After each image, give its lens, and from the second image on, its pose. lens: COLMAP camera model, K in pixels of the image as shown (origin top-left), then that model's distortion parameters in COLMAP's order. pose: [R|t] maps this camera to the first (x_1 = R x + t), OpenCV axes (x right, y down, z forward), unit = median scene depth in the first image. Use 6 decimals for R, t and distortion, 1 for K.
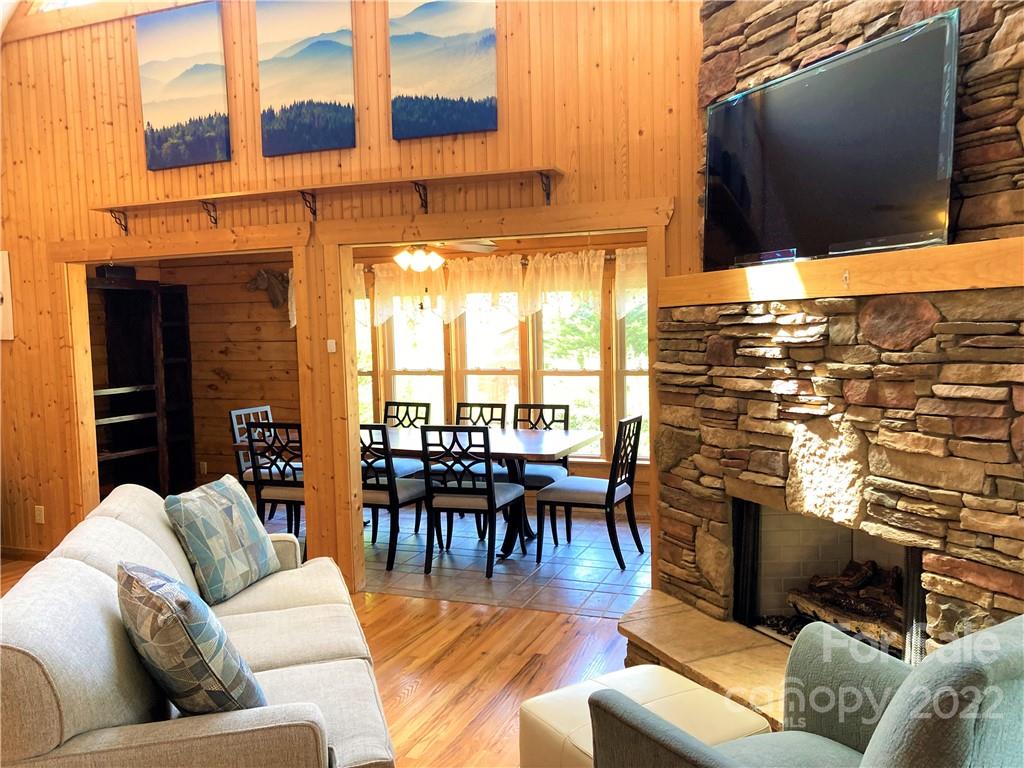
lens RADIAL K [[840.2, 0, 513.3], [0, 840.2, 390.3], [0, 0, 1]] dist [0.021543, -0.028787]
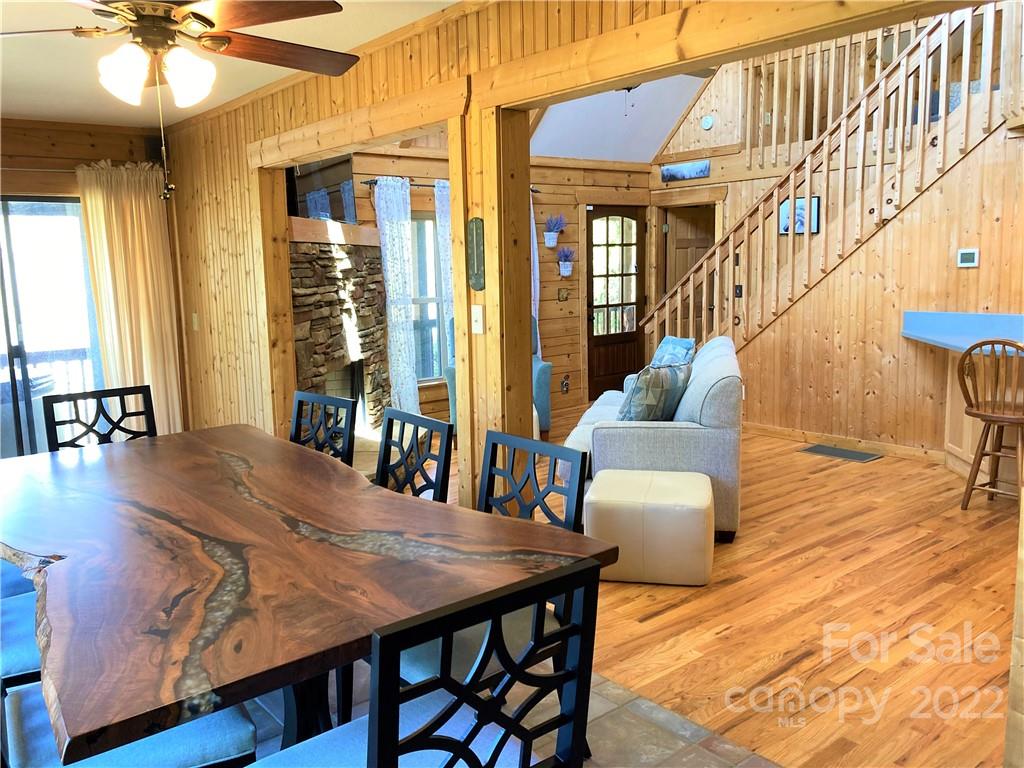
lens RADIAL K [[840.2, 0, 515.5], [0, 840.2, 384.3], [0, 0, 1]] dist [0.021543, -0.028787]
pose [[-0.873835, -0.030964, 0.485236, -0.864857], [0.075469, 0.977238, 0.198269, -0.144553], [-0.480331, 0.209875, -0.851607, 2.424301]]
